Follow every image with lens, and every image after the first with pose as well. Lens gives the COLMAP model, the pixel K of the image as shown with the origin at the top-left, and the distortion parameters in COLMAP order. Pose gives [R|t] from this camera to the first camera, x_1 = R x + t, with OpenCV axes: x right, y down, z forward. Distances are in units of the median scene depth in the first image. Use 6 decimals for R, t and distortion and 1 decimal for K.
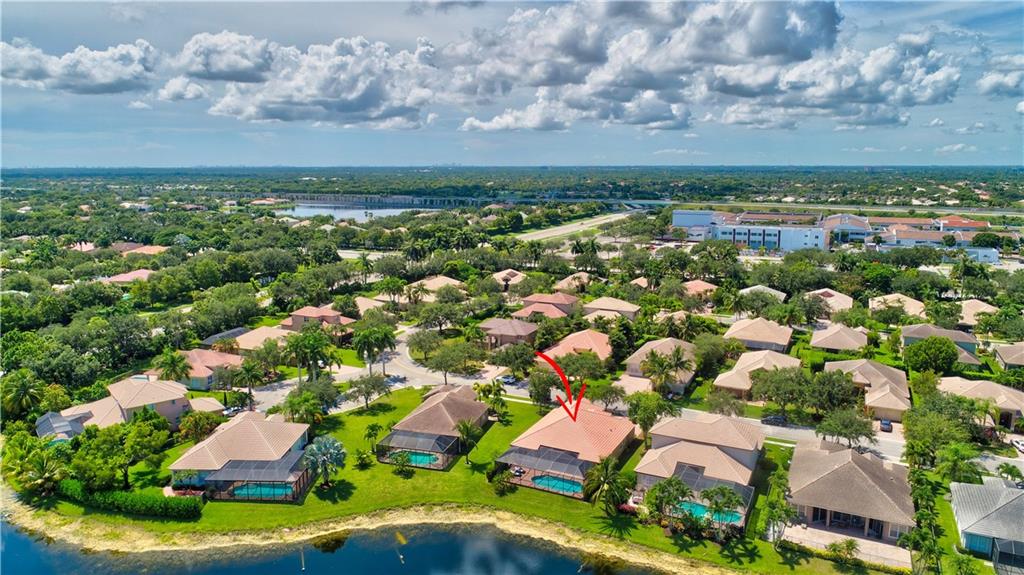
lens RADIAL K [[674.2, 0, 512.0], [0, 674.2, 287.5], [0, 0, 1]] dist [0.004059, -0.001678]
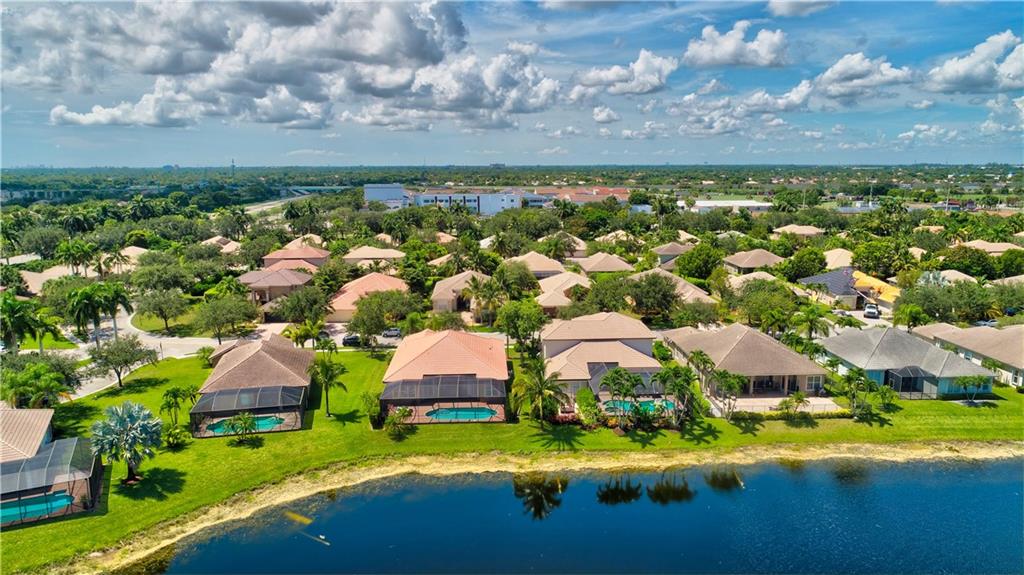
lens RADIAL K [[674.2, 0, 512.0], [0, 674.2, 287.5], [0, 0, 1]] dist [0.004059, -0.001678]
pose [[0.873946, -0.087812, 0.478025, -0.261710], [0.086267, 0.995952, 0.025236, 0.132886], [-0.478306, 0.019183, 0.877984, 0.278155]]
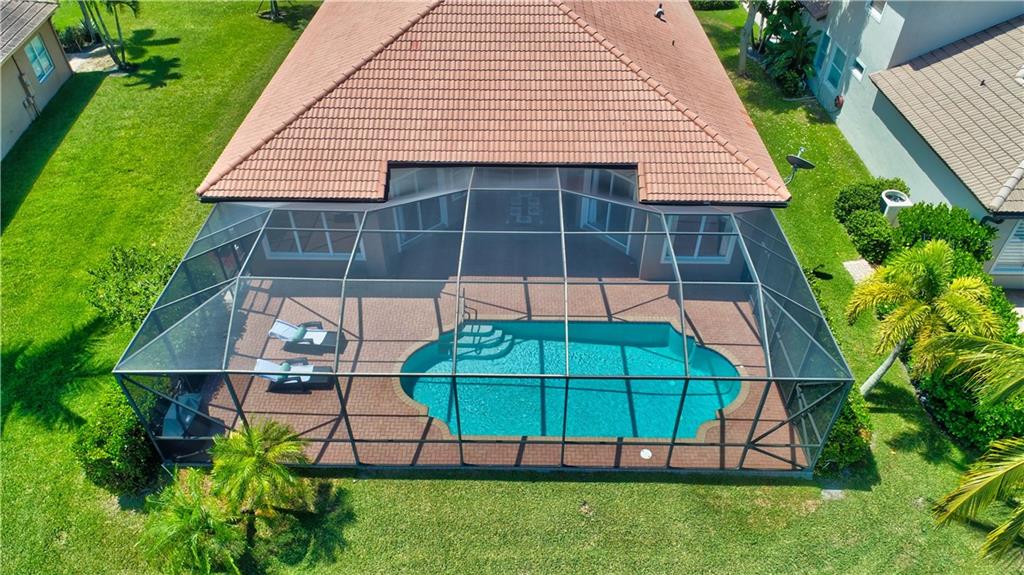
lens RADIAL K [[682.3, 0, 517.4], [0, 682.3, 268.0], [0, 0, 1]] dist [-0.000949, 0.002068]
pose [[0.895997, -0.282507, 0.342608, 0.005911], [0.076640, 0.858335, 0.507333, 0.189061], [-0.437397, -0.428311, 0.790717, 0.925804]]
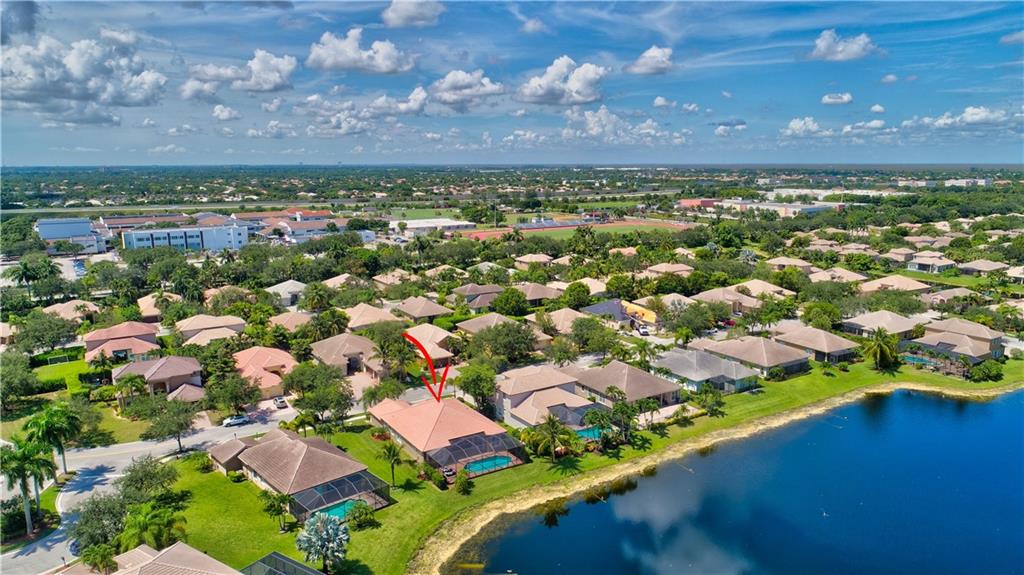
lens RADIAL K [[673.9, 0, 493.2], [0, 673.9, 288.2], [0, 0, 1]] dist [0.028147, 0.000821]
pose [[0.536853, -0.158265, 0.828698, -0.805187], [0.158102, 0.983719, 0.085448, -0.075497], [-0.828730, 0.085146, 0.553134, 0.396650]]
